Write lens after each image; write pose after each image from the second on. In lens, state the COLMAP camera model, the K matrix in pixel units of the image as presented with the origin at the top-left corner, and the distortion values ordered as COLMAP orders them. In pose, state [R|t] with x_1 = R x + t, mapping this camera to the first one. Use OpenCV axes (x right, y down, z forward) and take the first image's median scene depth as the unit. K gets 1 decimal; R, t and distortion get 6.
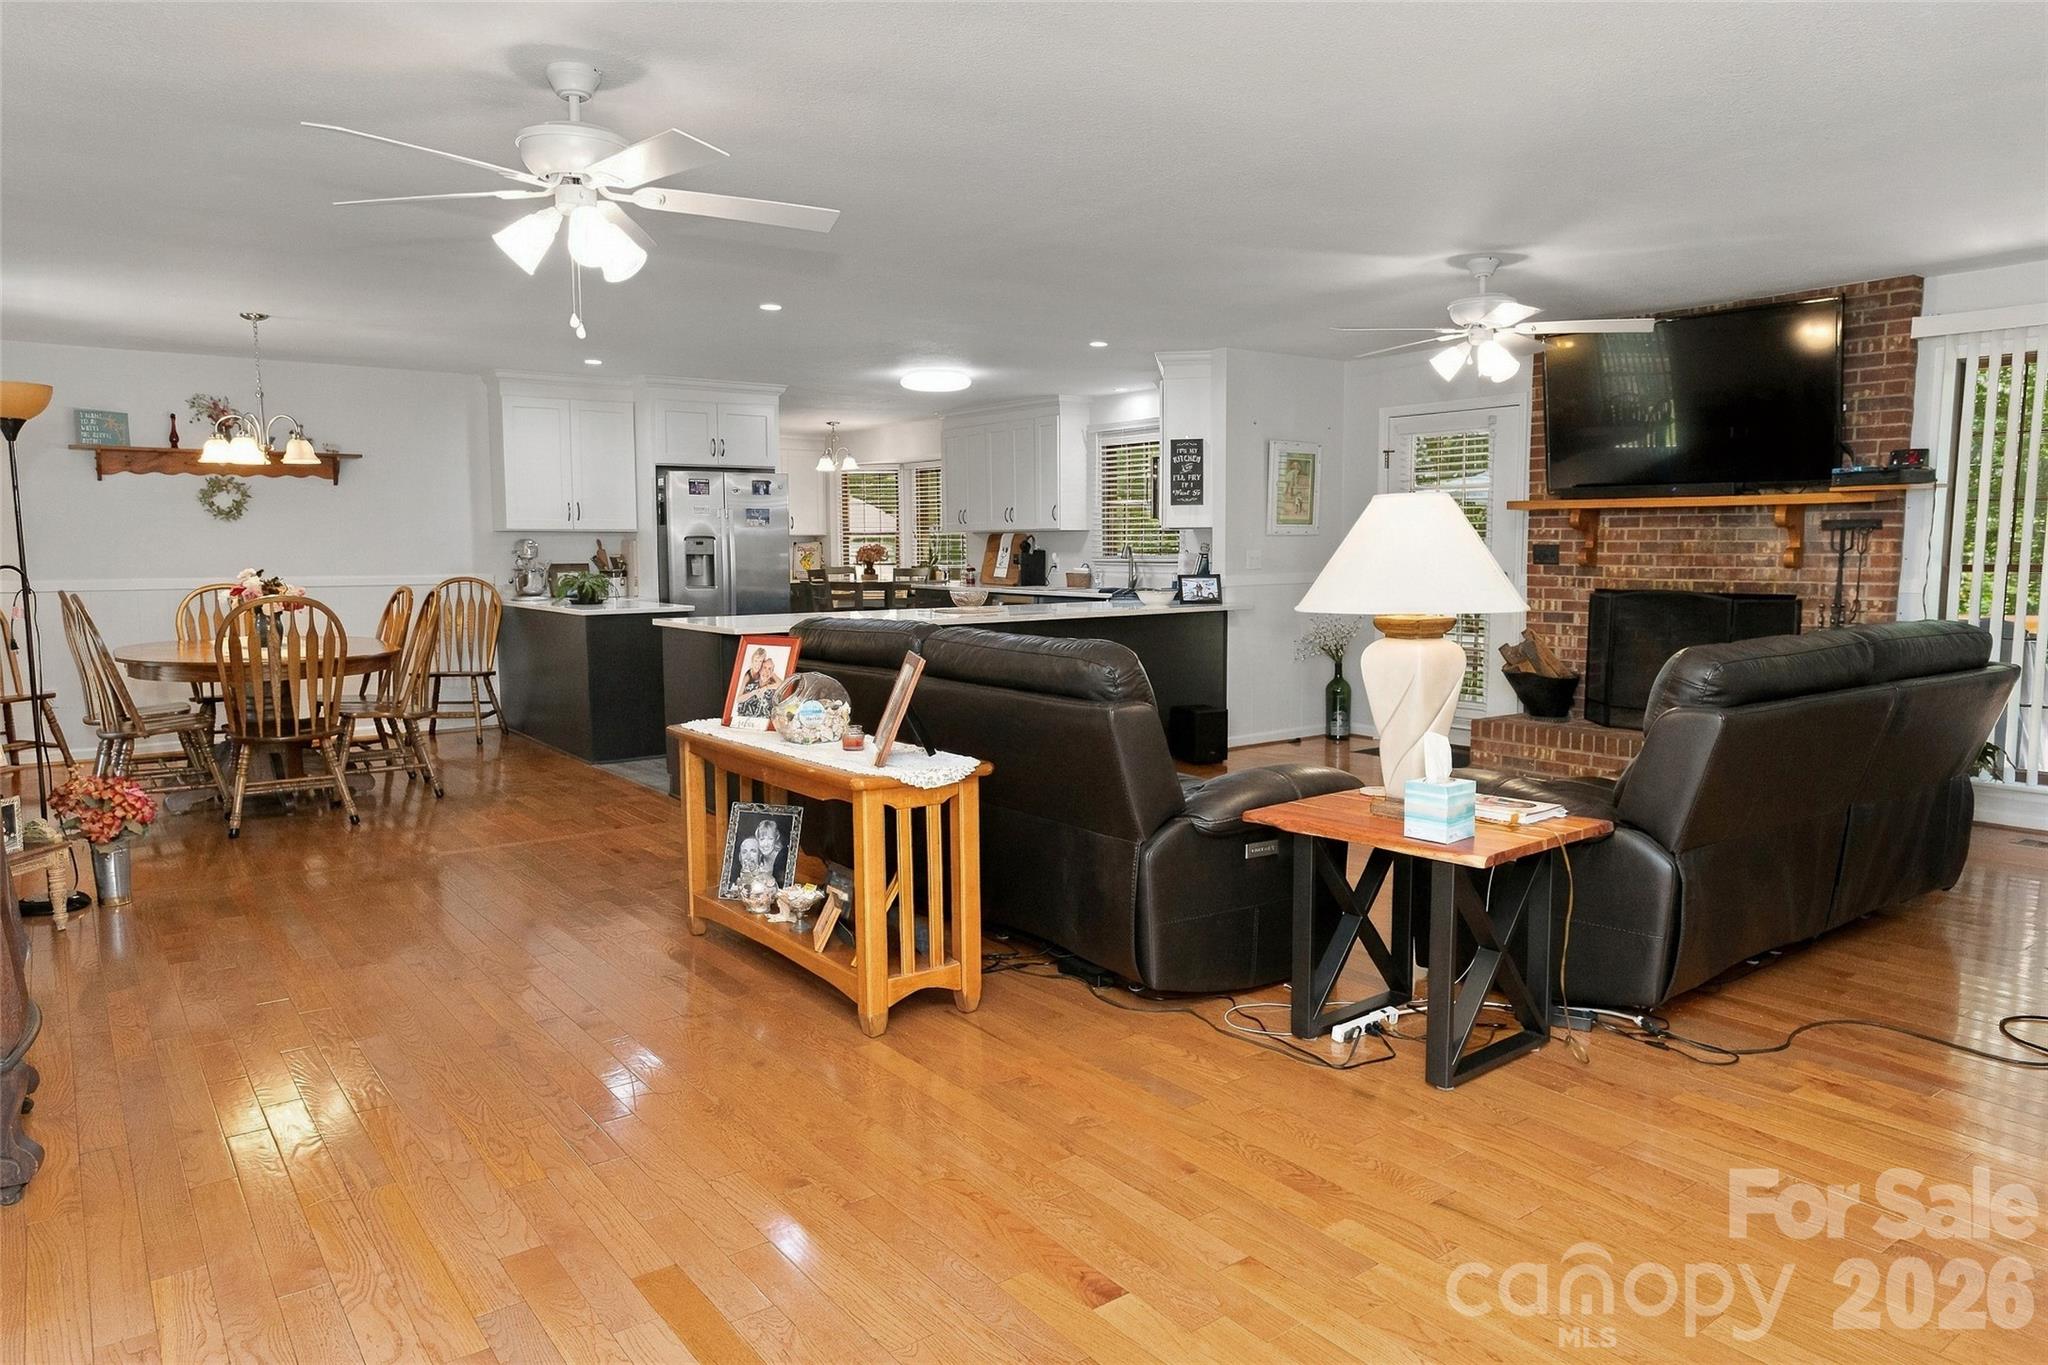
lens RADIAL K [[1320.1, 0, 1024.0], [0, 1320.1, 682.5], [0, 0, 1]] dist [0.006397, 0.002368]
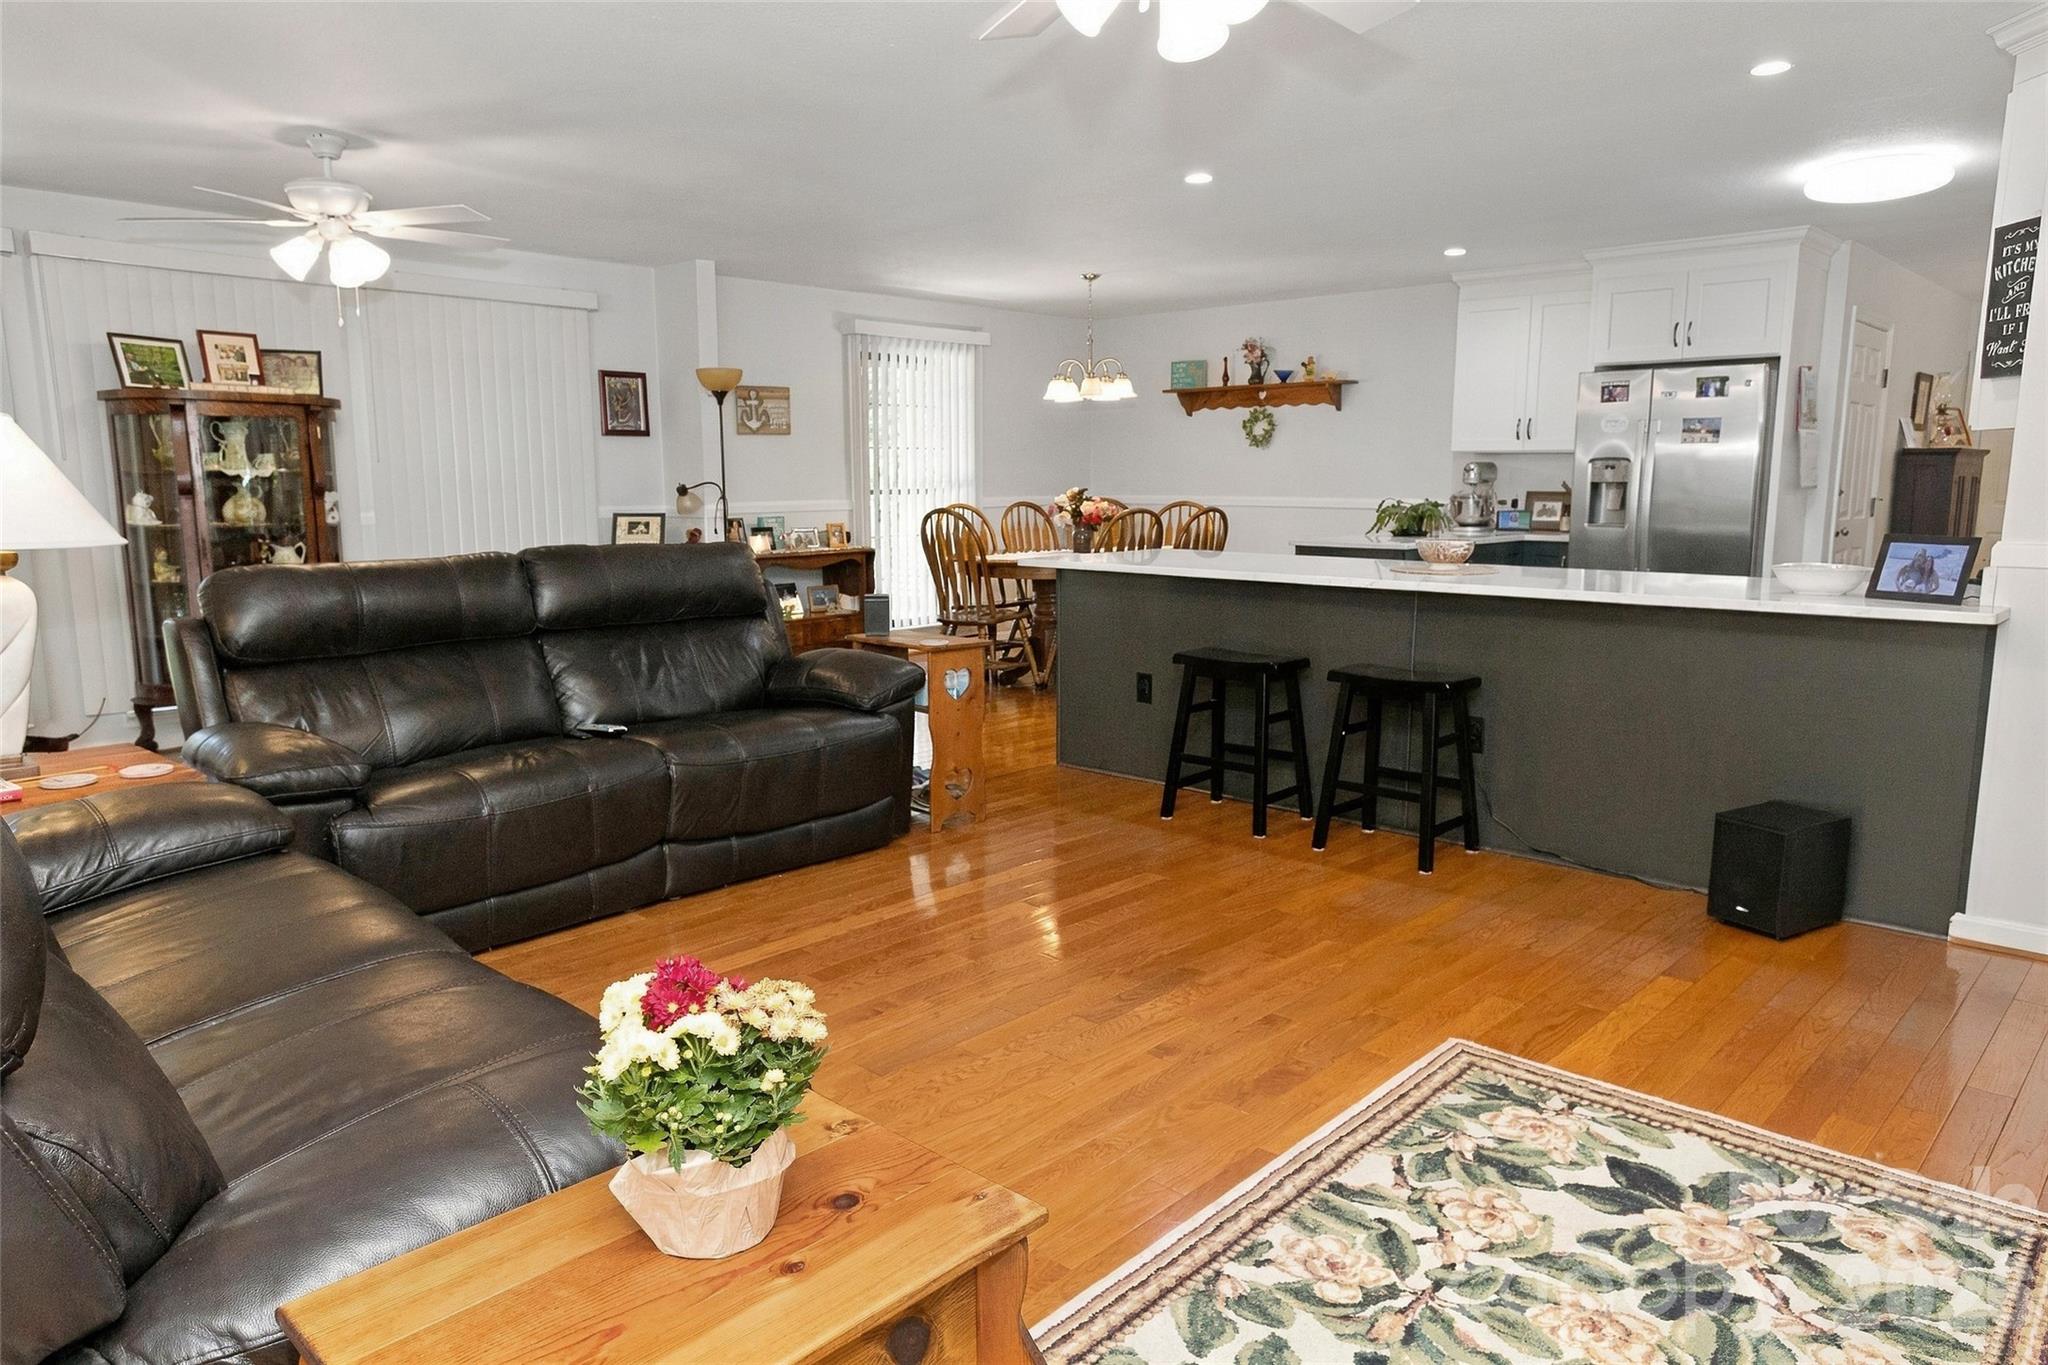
lens RADIAL K [[1320.1, 0, 1024.0], [0, 1320.1, 682.5], [0, 0, 1]] dist [0.006397, 0.002368]
pose [[0.181501, 0.159532, -0.970364, 0.495653], [-0.105753, 0.984198, 0.142026, -0.062563], [0.977688, 0.076841, 0.195504, 0.593366]]
